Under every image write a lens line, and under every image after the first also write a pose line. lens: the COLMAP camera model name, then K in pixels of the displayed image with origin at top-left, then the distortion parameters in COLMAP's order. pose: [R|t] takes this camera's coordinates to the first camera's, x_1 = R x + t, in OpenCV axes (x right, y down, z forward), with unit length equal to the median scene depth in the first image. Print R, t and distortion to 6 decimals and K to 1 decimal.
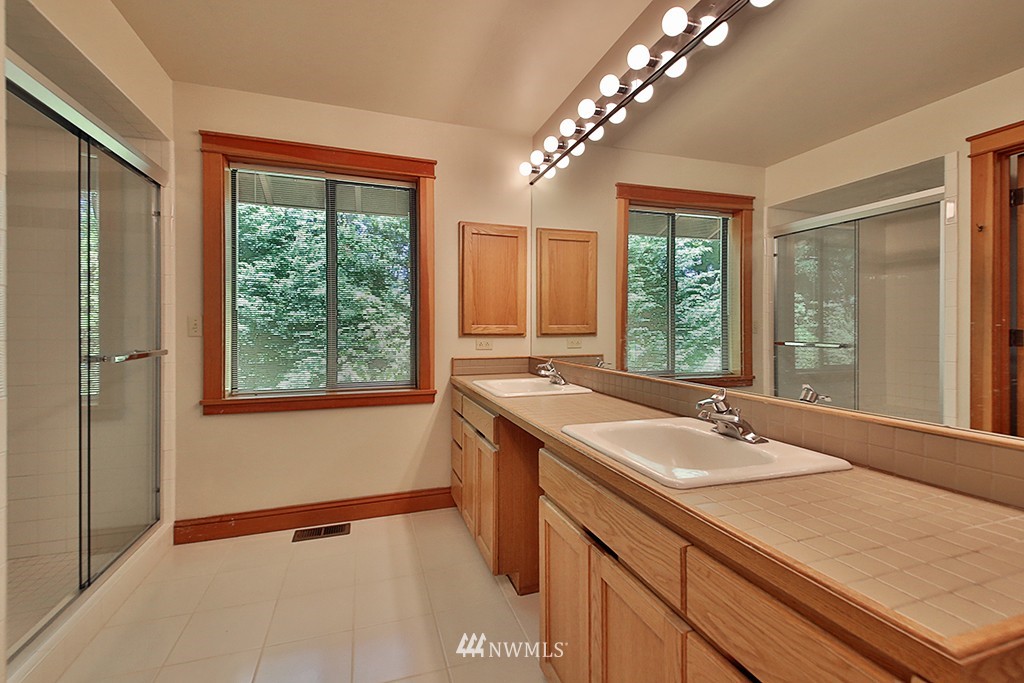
lens RADIAL K [[433.9, 0, 511.3], [0, 433.9, 333.2], [0, 0, 1]] dist [0.015404, -0.000254]
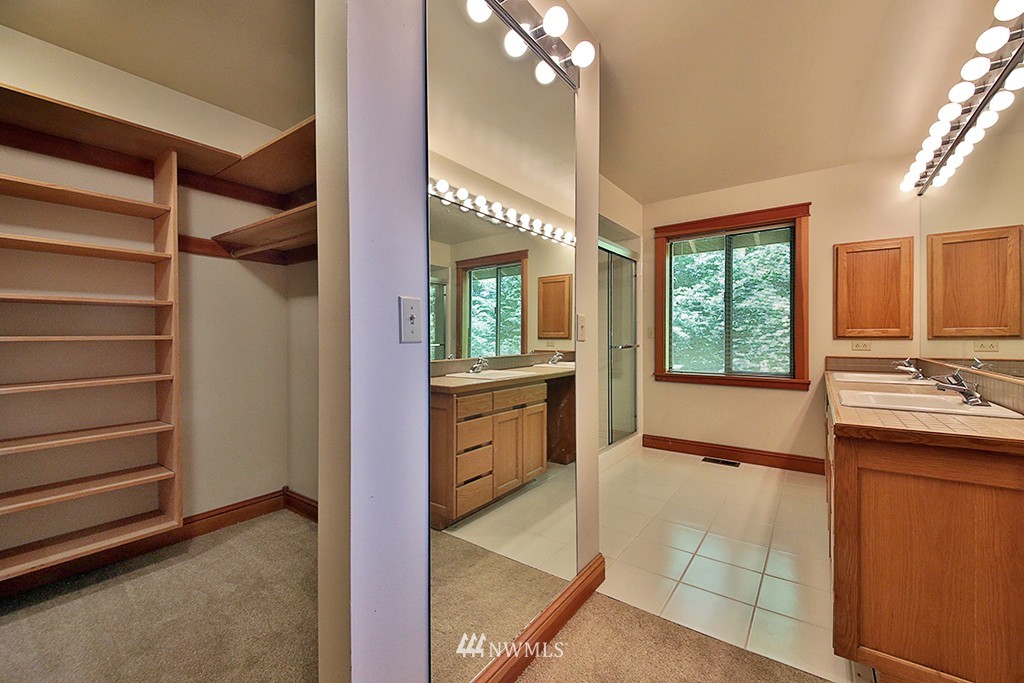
lens RADIAL K [[433.9, 0, 511.3], [0, 433.9, 333.2], [0, 0, 1]] dist [0.015404, -0.000254]
pose [[0.575994, -0.012751, -0.817354, 0.368170], [-0.004435, 0.999815, -0.018723, 0.019237], [0.817442, 0.014409, 0.575831, -0.456206]]
